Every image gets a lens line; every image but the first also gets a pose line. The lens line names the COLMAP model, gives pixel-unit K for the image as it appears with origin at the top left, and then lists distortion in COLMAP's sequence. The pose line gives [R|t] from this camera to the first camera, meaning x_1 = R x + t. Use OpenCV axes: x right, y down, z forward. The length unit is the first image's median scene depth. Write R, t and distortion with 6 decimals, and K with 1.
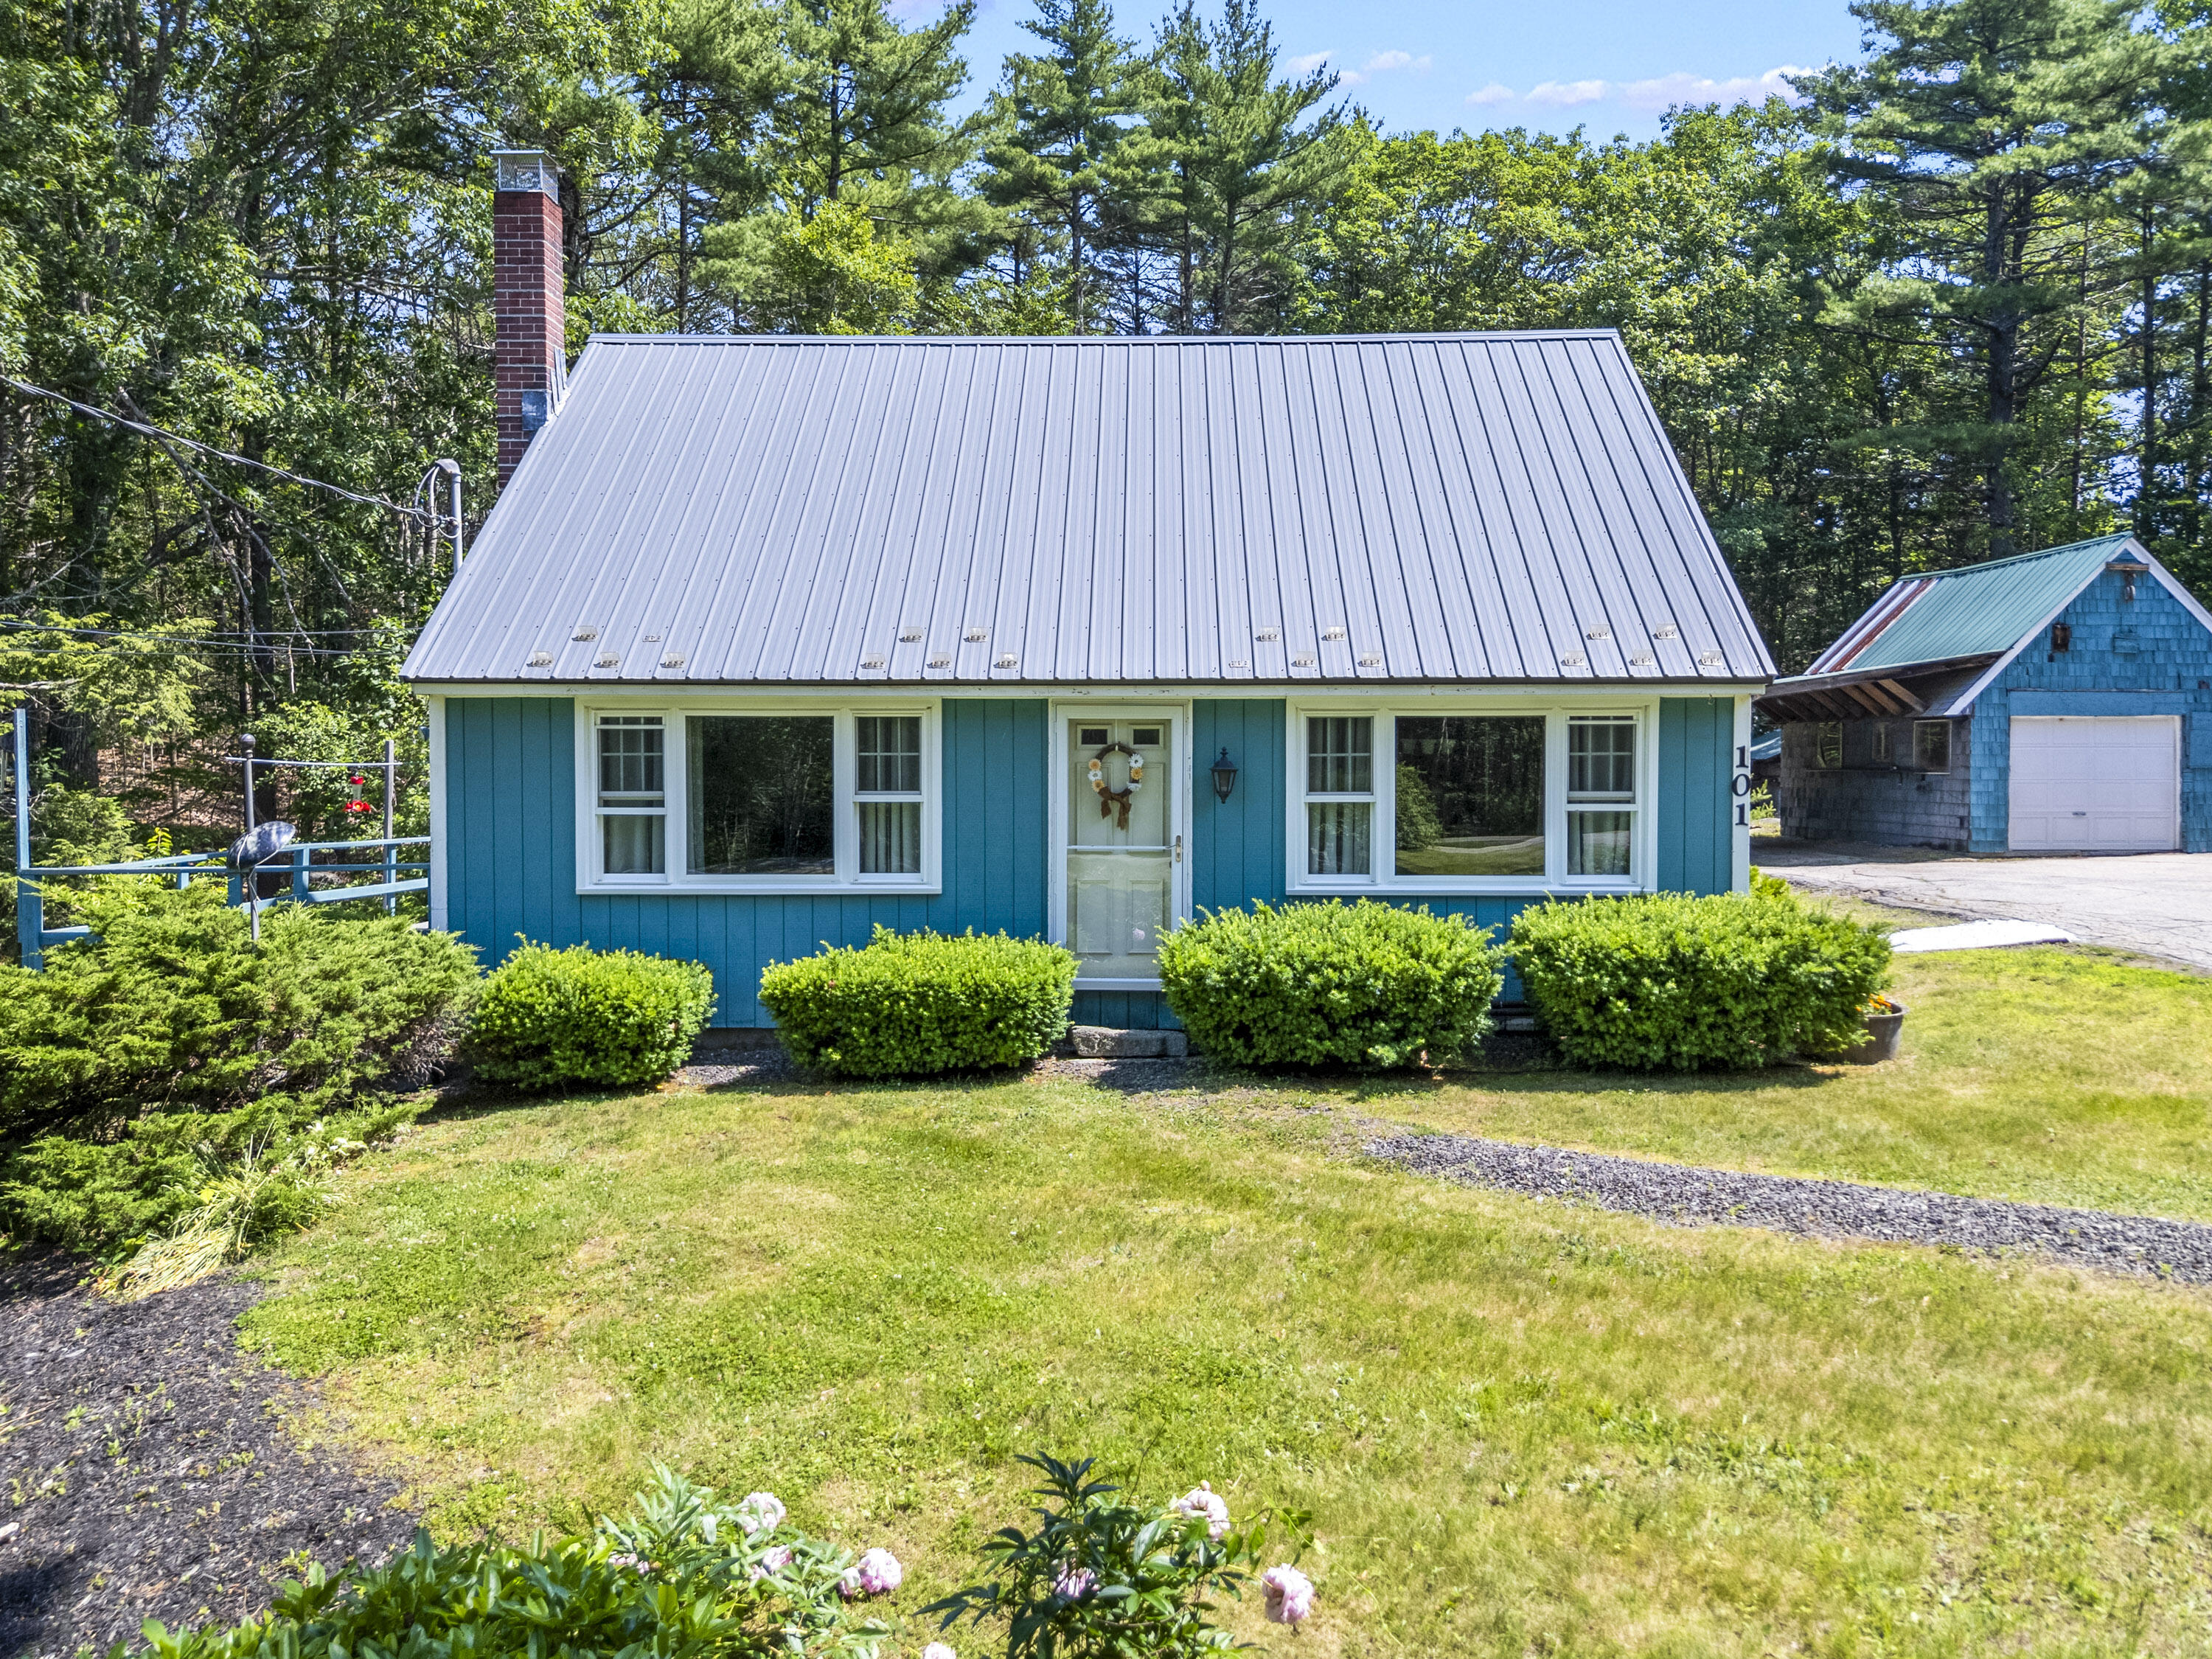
lens RADIAL K [[1627.4, 0, 1128.6], [0, 1627.4, 814.3], [0, 0, 1]] dist [0.079098, -0.071706]
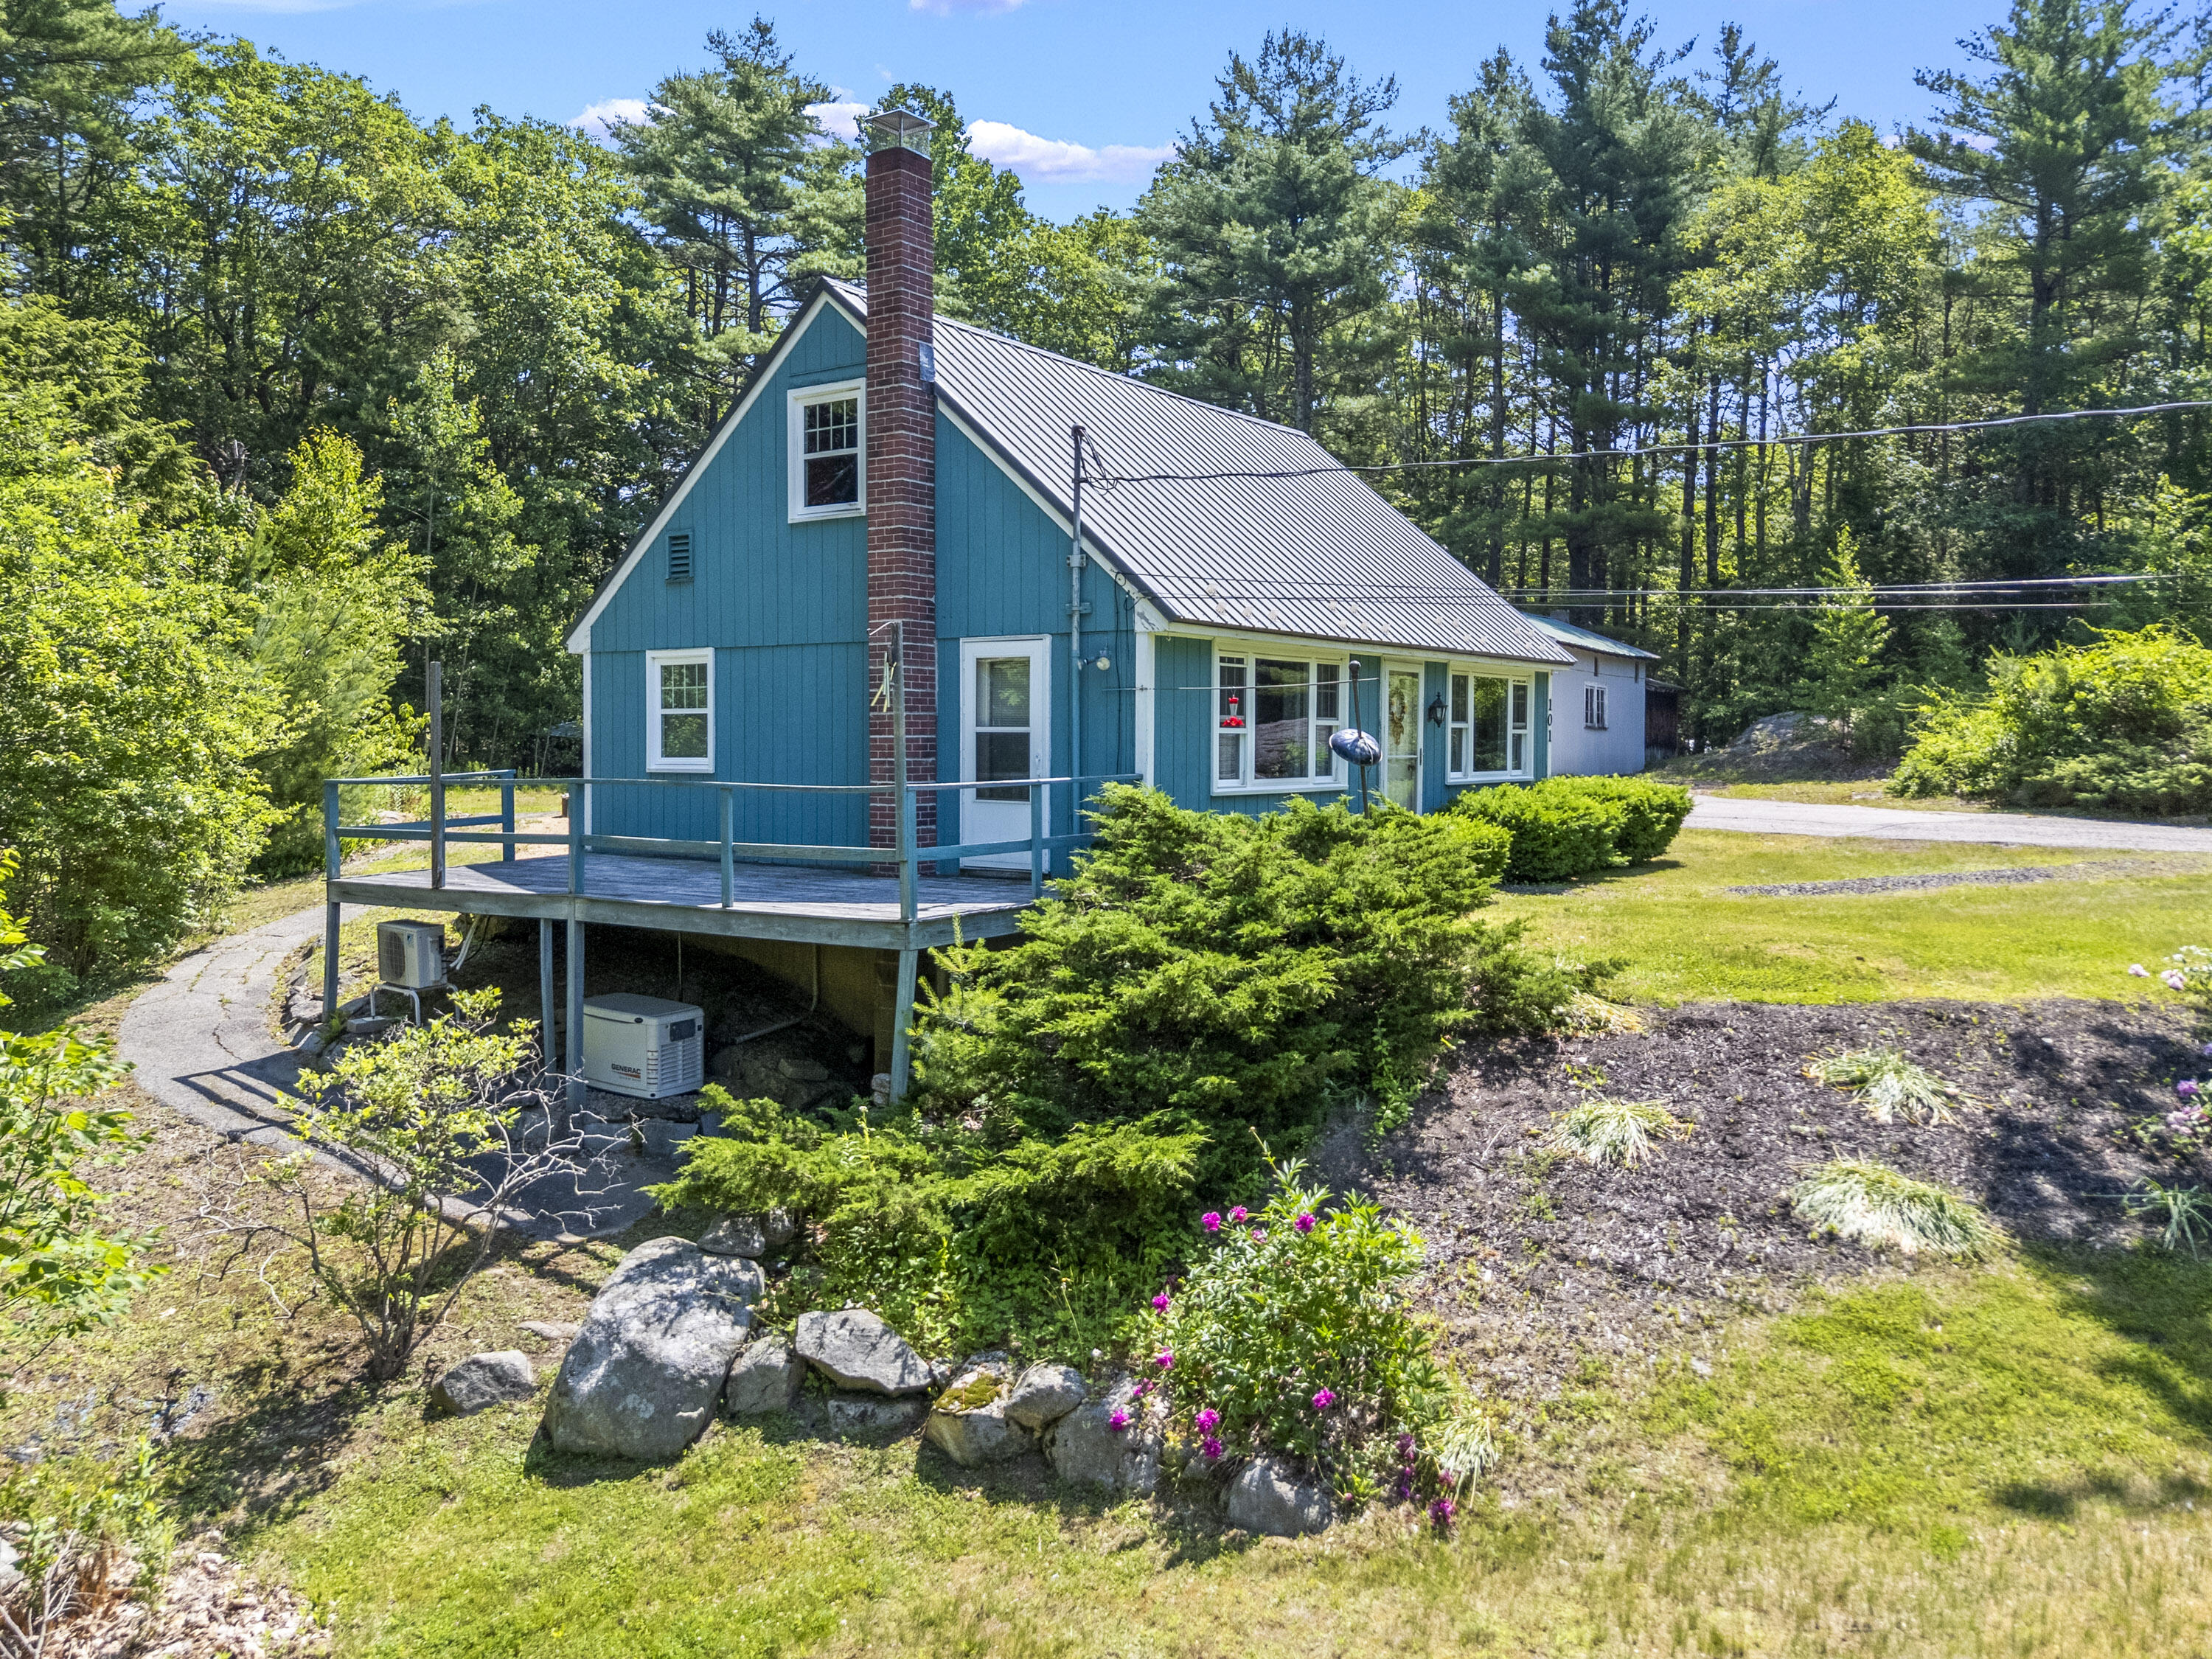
lens RADIAL K [[1627.4, 0, 1128.6], [0, 1627.4, 814.3], [0, 0, 1]] dist [0.079098, -0.071706]
pose [[0.562353, -0.033513, 0.826218, -0.661205], [0.029922, 0.999349, 0.020170, 0.017064], [-0.826356, 0.013379, 0.562990, 0.170315]]
